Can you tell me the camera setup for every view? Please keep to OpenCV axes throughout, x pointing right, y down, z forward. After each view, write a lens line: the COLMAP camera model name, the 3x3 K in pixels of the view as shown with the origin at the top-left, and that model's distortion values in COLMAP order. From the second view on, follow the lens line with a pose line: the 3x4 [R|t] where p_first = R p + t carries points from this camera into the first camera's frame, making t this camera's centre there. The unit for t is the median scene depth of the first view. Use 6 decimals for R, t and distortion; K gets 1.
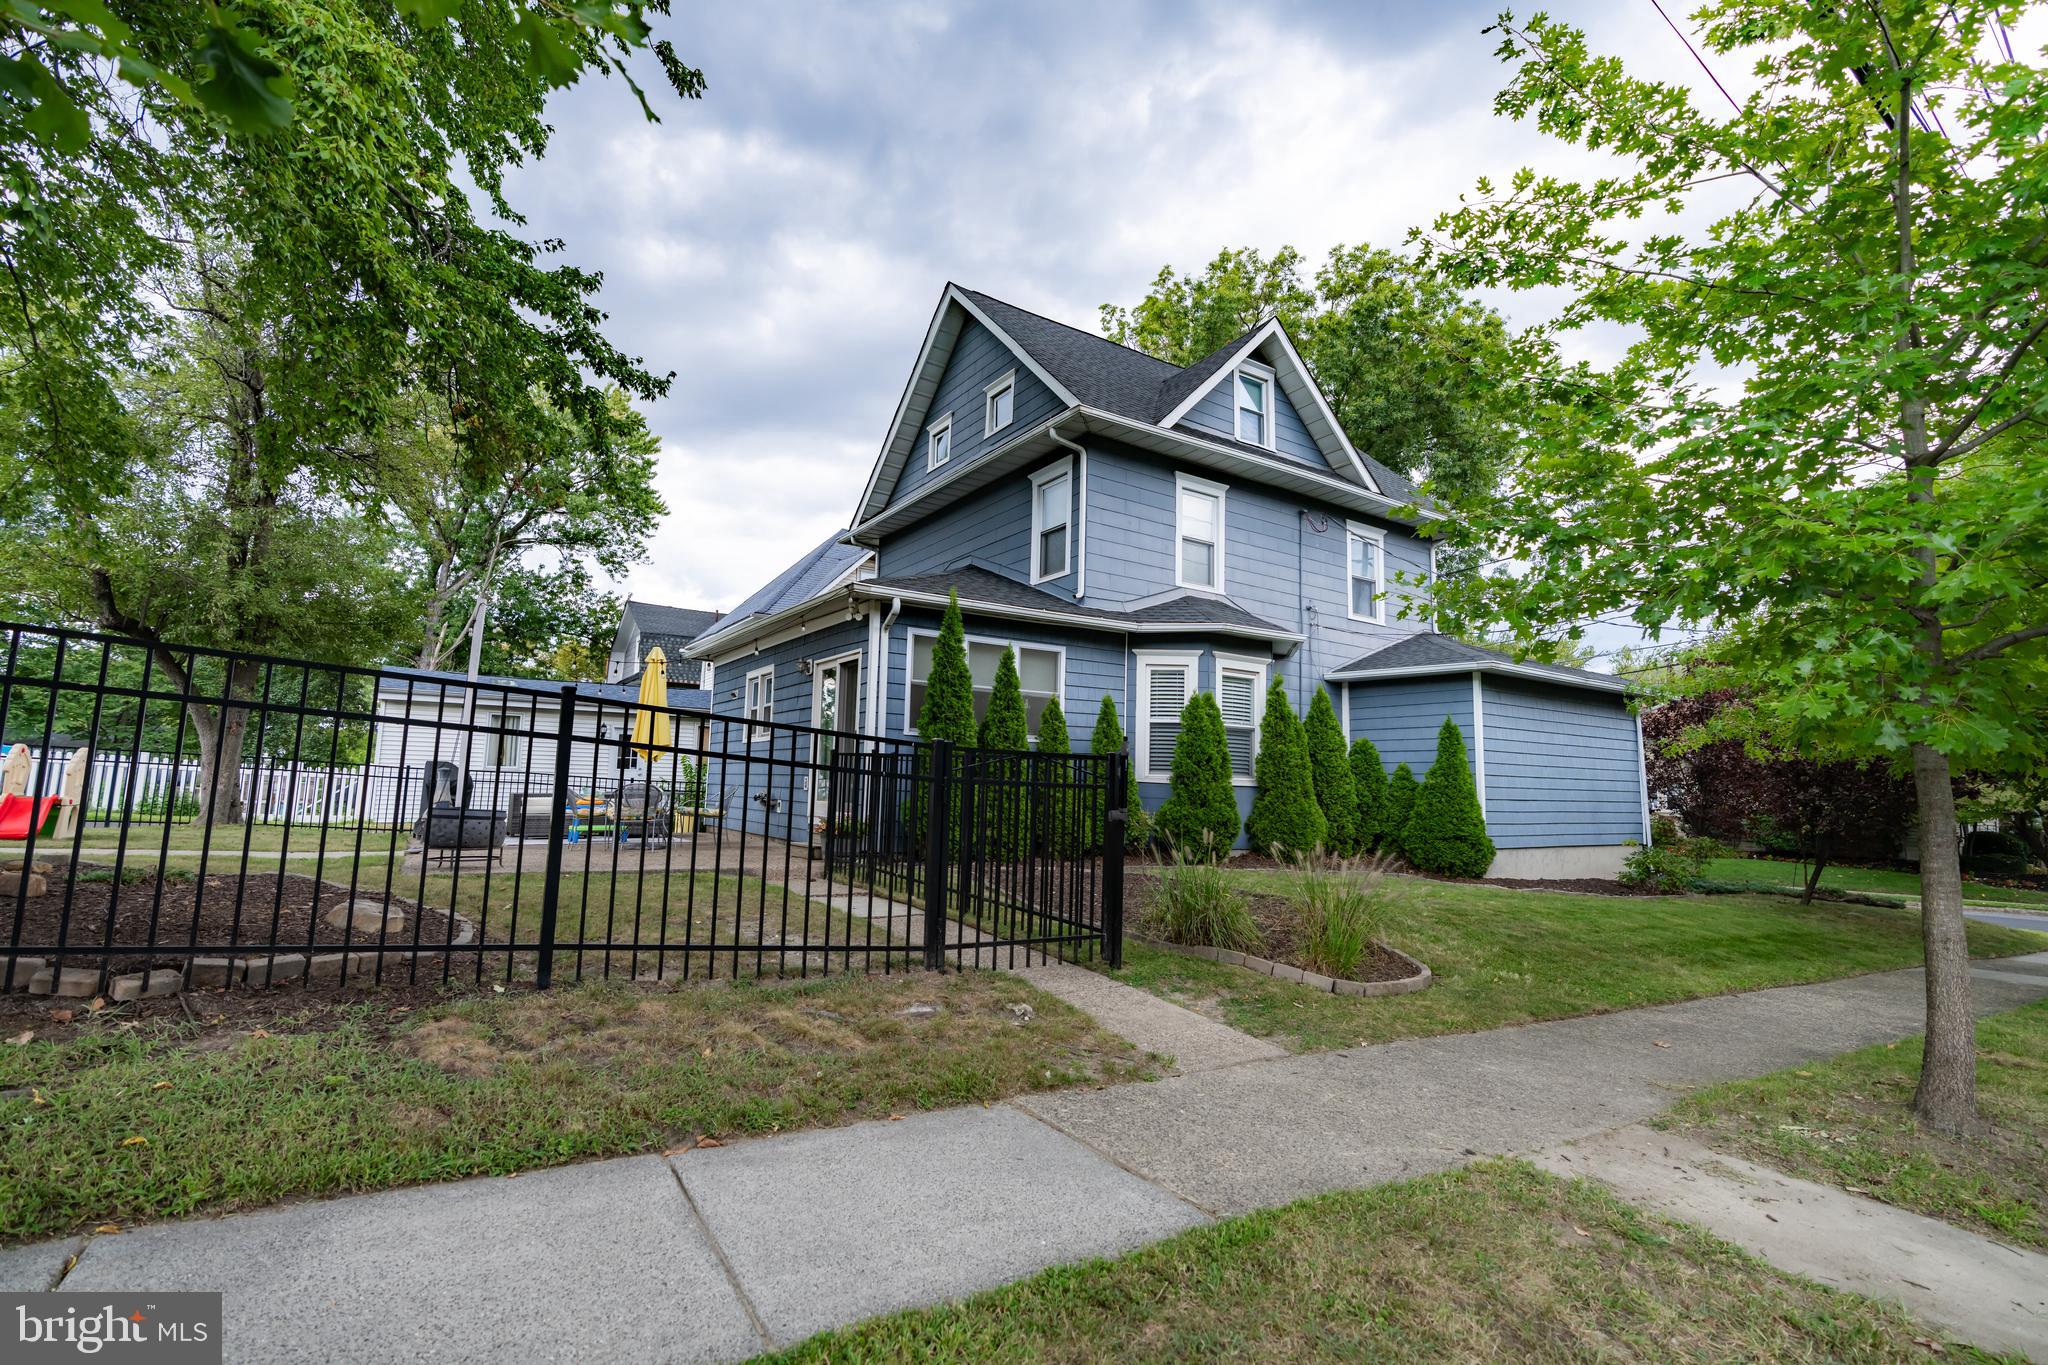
lens RADIAL K [[916.9, 0, 1032.5], [0, 916.9, 674.9], [0, 0, 1]] dist [0.003352, -0.000655]
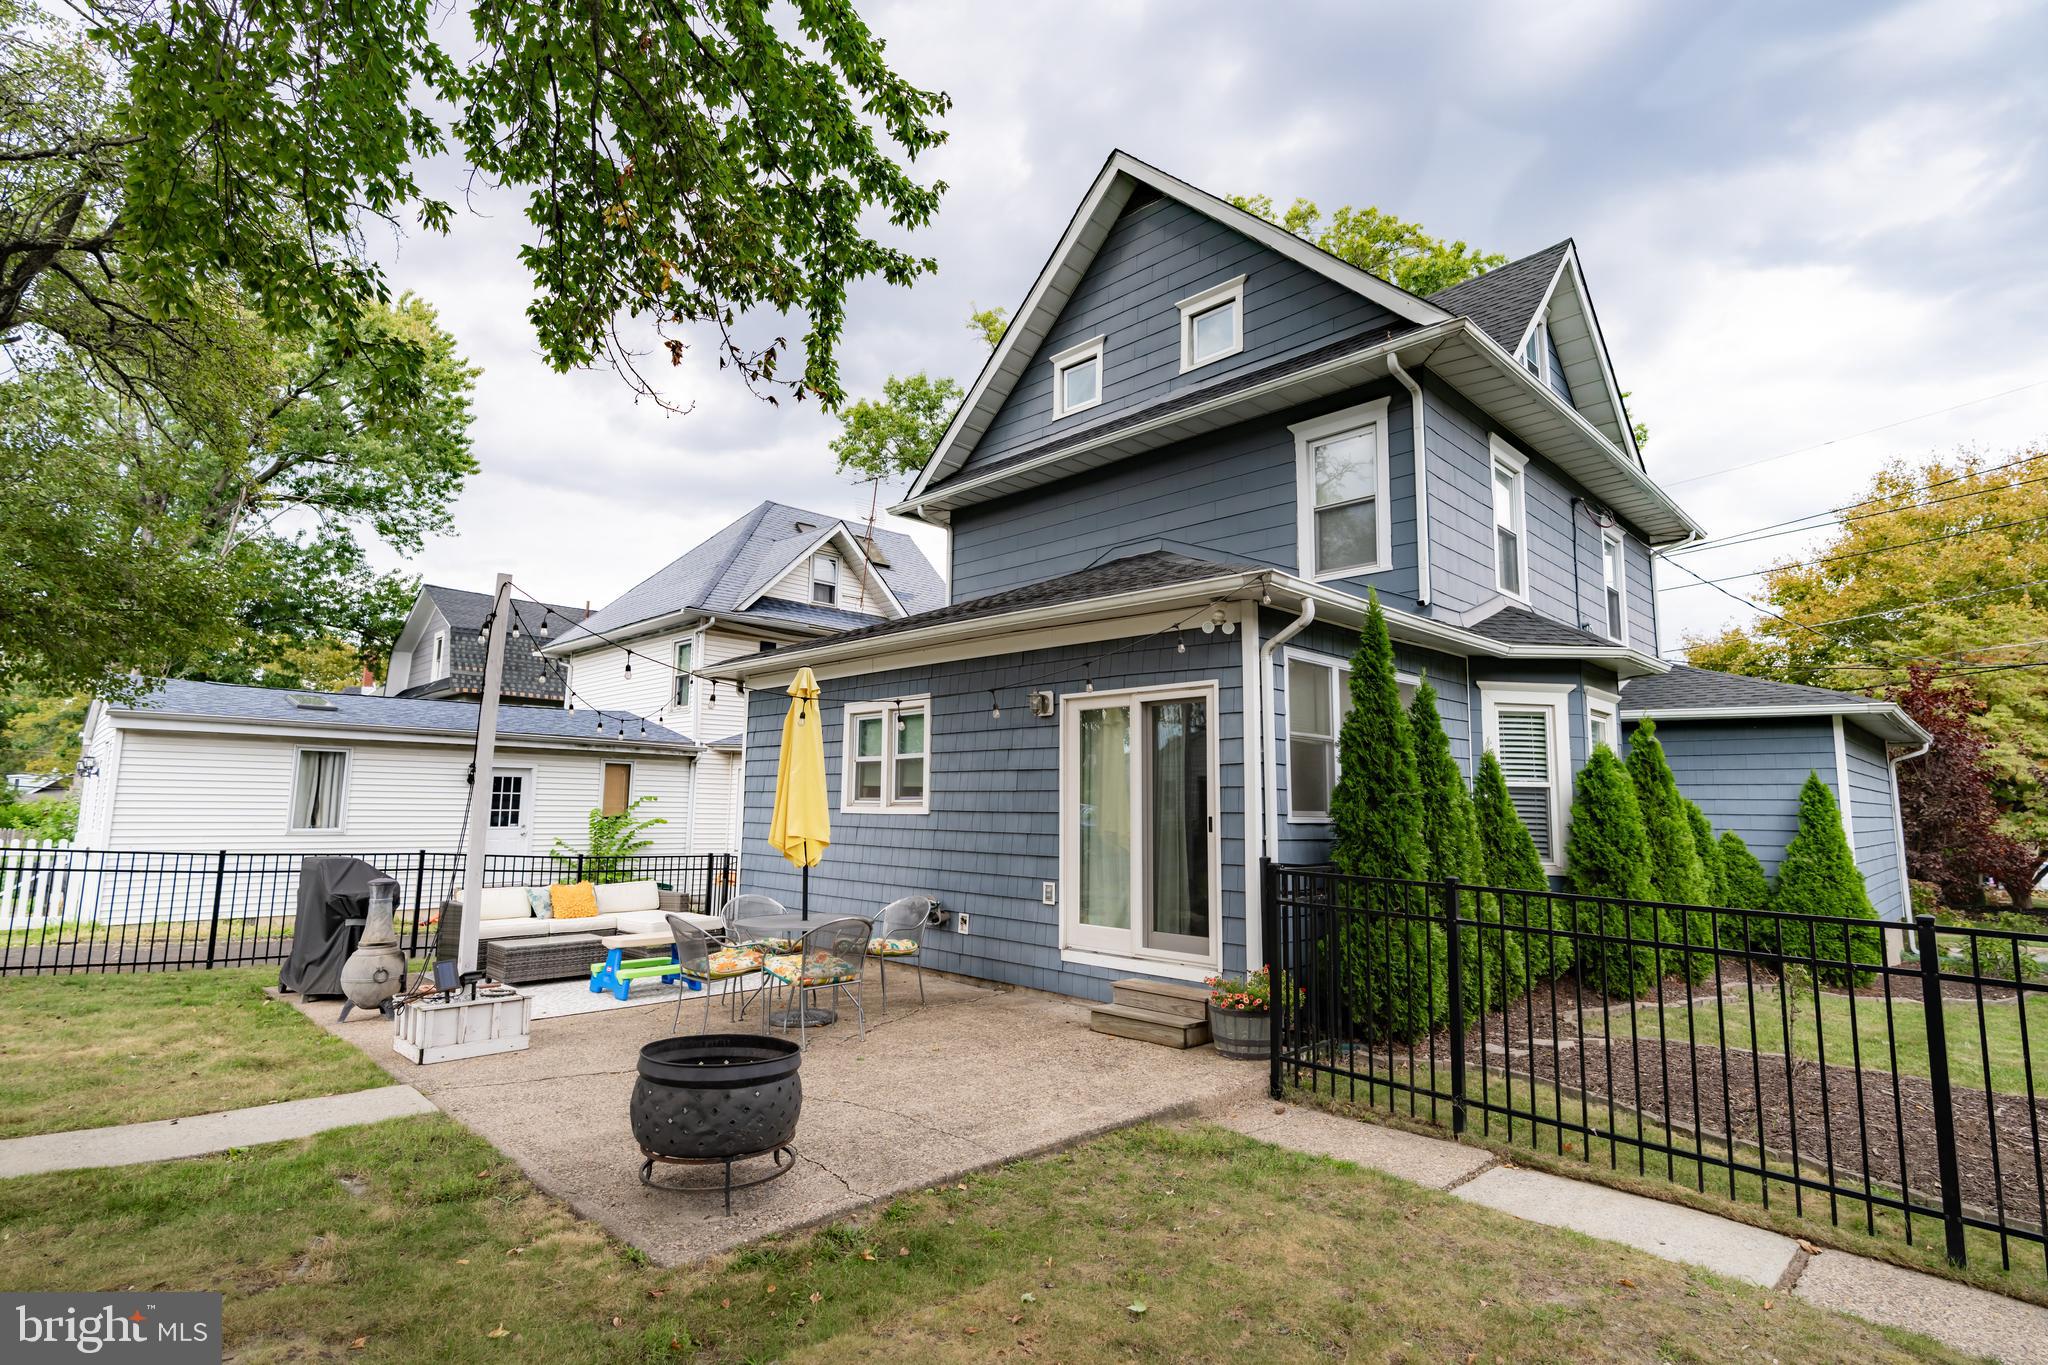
lens RADIAL K [[998.5, 0, 1034.8], [0, 998.5, 688.4], [0, 0, 1]] dist [-0.001446, 0.001035]
pose [[0.979620, 0.013443, 0.200412, -0.331198], [-0.014573, 0.999885, 0.004165, -0.018579], [-0.200333, -0.007001, 0.979703, 0.286621]]
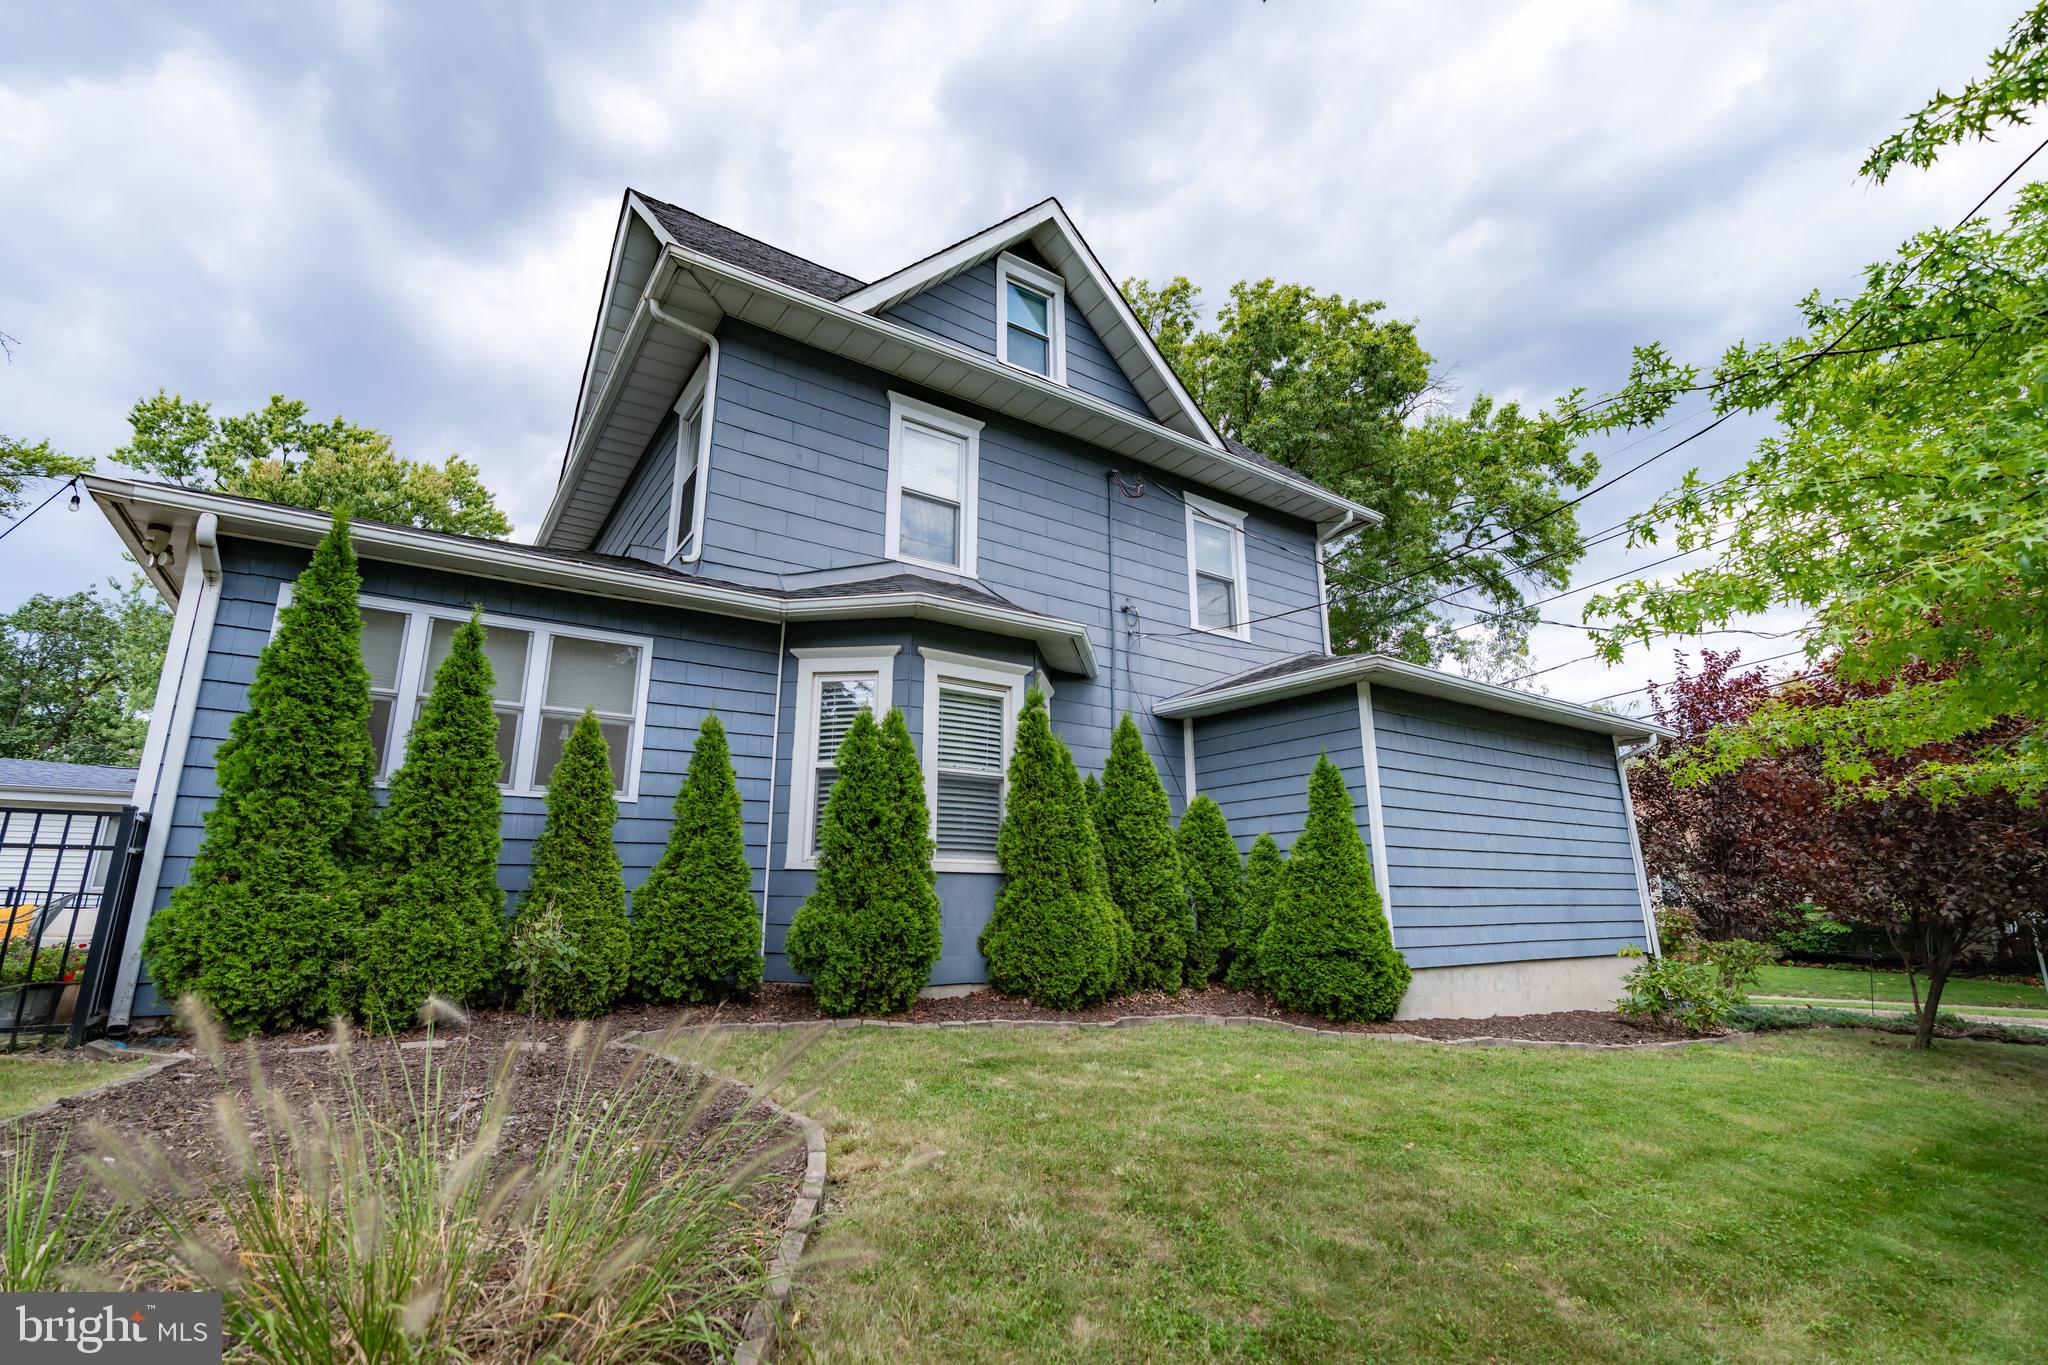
lens RADIAL K [[916.9, 0, 1021.5], [0, 916.9, 676.6], [0, 0, 1]] dist [0.003352, -0.000655]
pose [[0.999662, -0.022045, 0.013770, 0.225050], [0.023575, 0.992106, -0.123162, 0.061151], [-0.010946, 0.123445, 0.992291, 0.349467]]
